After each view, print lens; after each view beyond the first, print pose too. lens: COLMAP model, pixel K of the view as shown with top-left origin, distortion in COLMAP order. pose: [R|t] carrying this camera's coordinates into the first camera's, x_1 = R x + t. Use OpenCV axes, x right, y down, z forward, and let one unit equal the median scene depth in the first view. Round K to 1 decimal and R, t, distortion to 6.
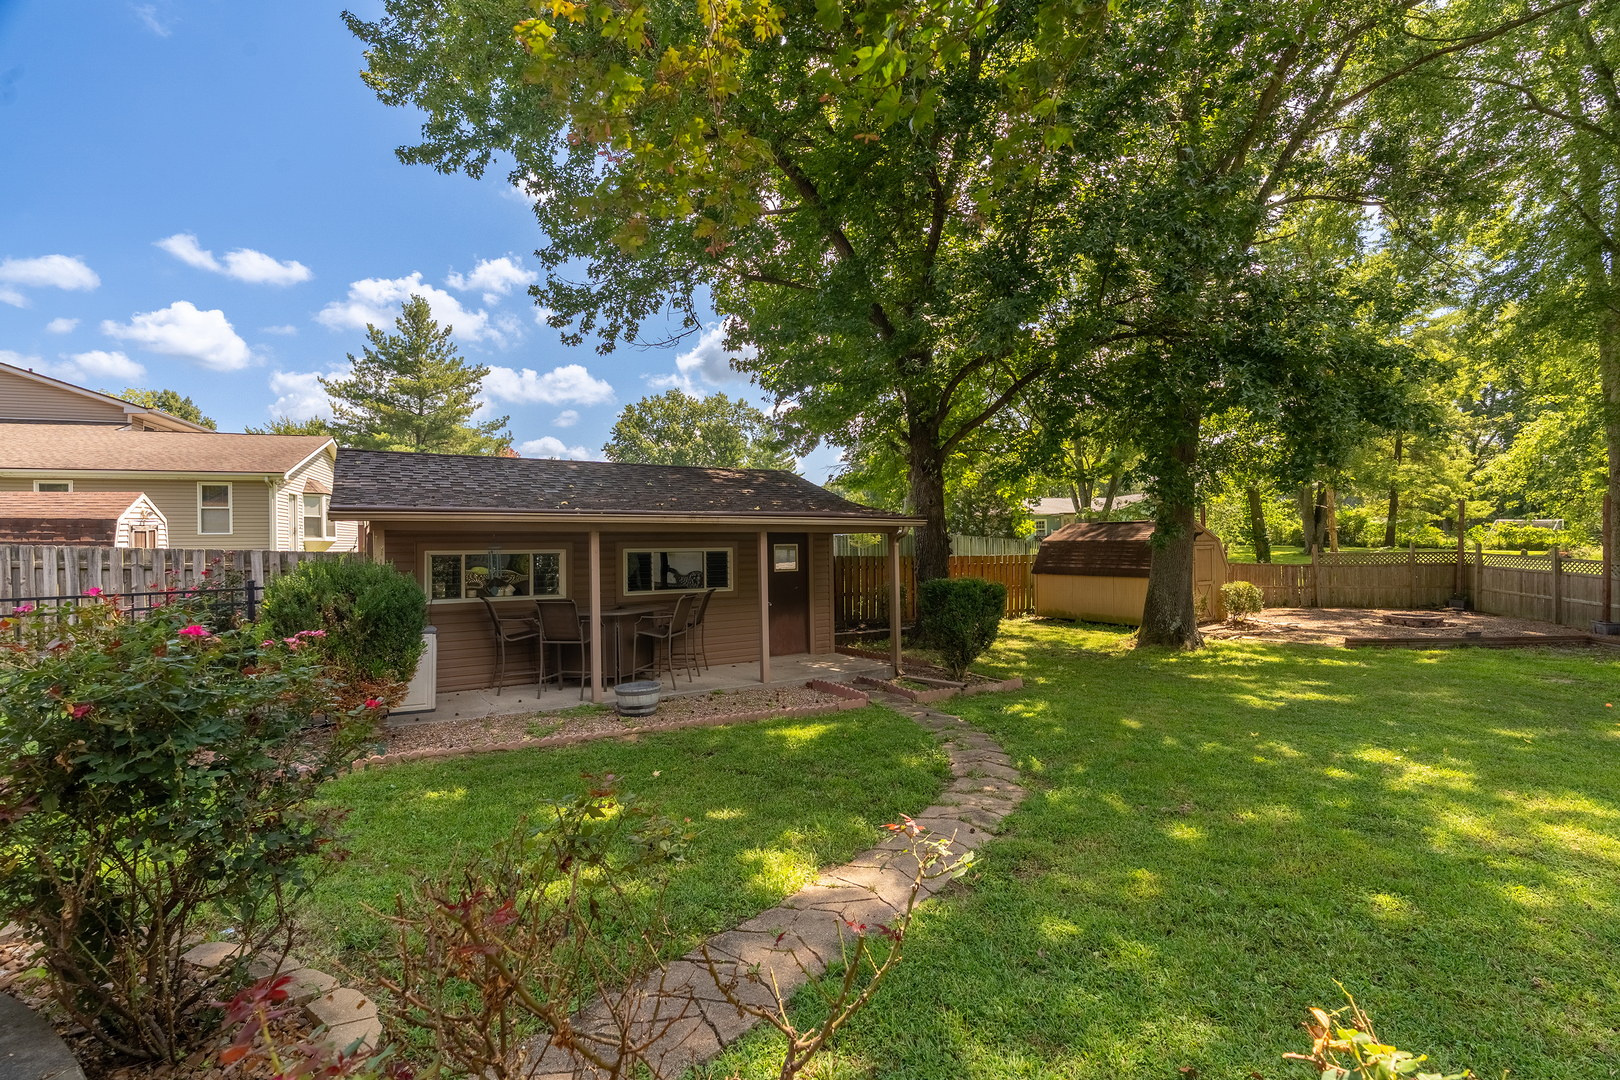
lens RADIAL K [[756.0, 0, 810.0], [0, 756.0, 540.0], [0, 0, 1]] dist [-0.004095, 0.001746]
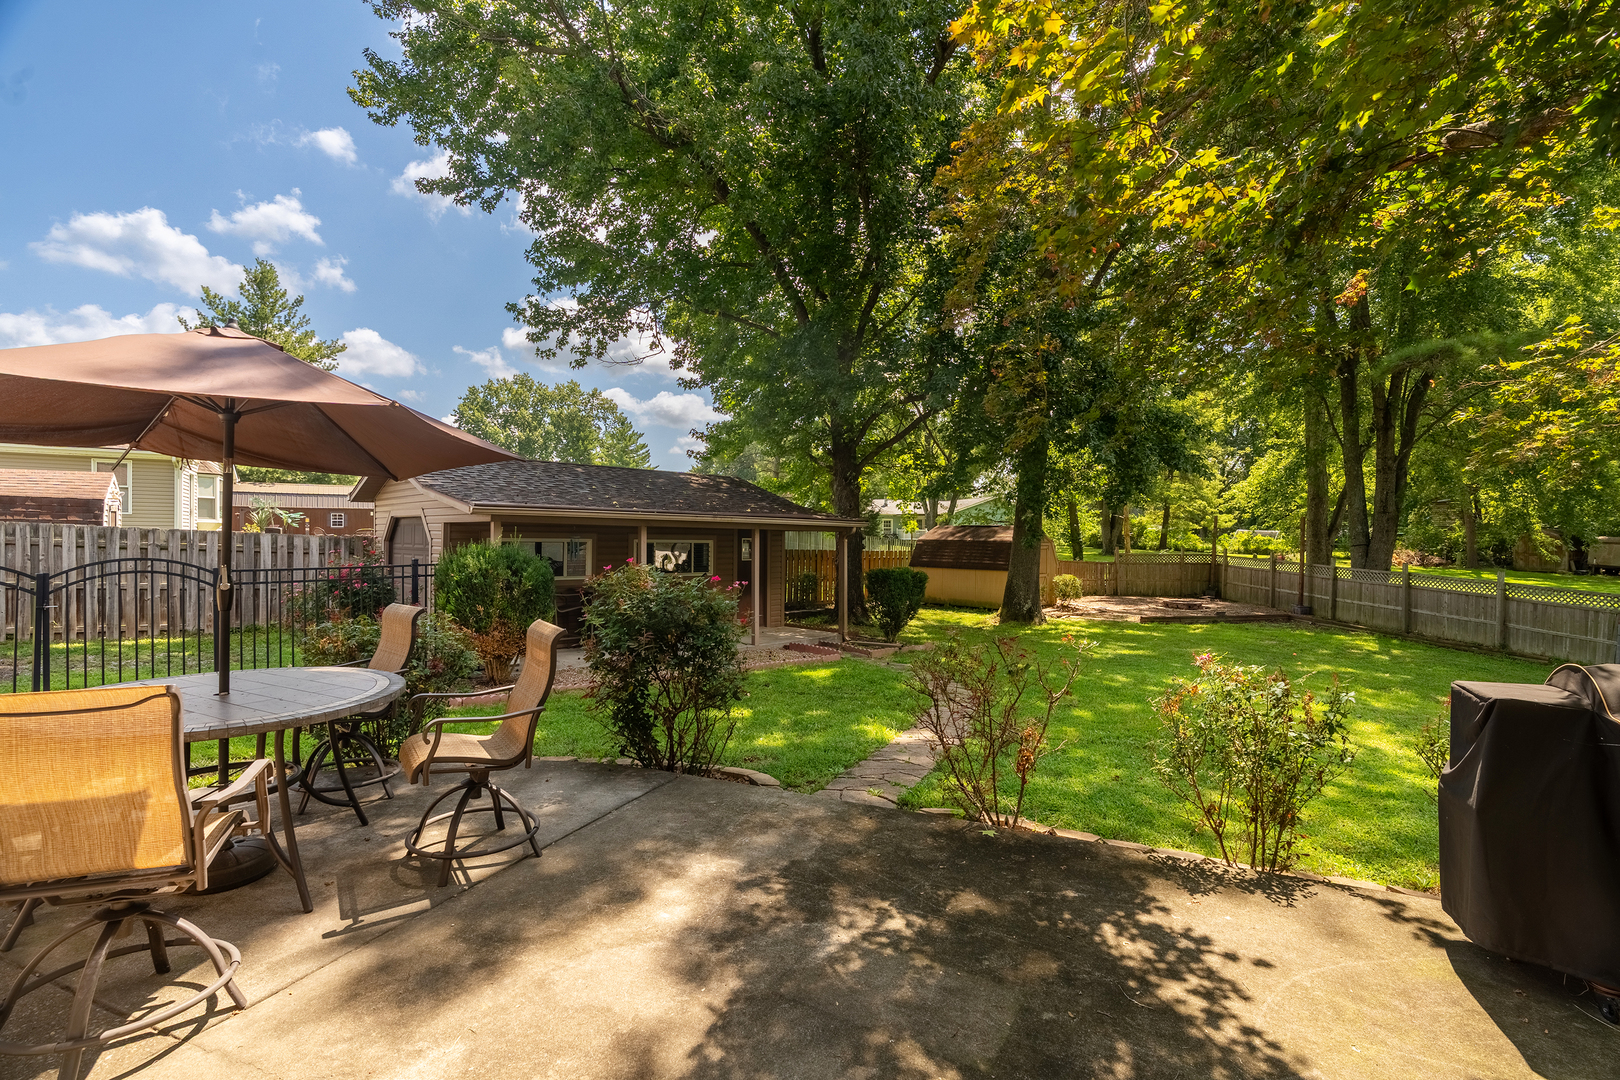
lens RADIAL K [[756.0, 0, 810.0], [0, 756.0, 540.0], [0, 0, 1]] dist [-0.004095, 0.001746]
pose [[0.974890, 0.022255, 0.221570, -0.151940], [-0.024228, 0.999687, 0.006191, -0.001412], [-0.221363, -0.011404, 0.975125, -0.167432]]
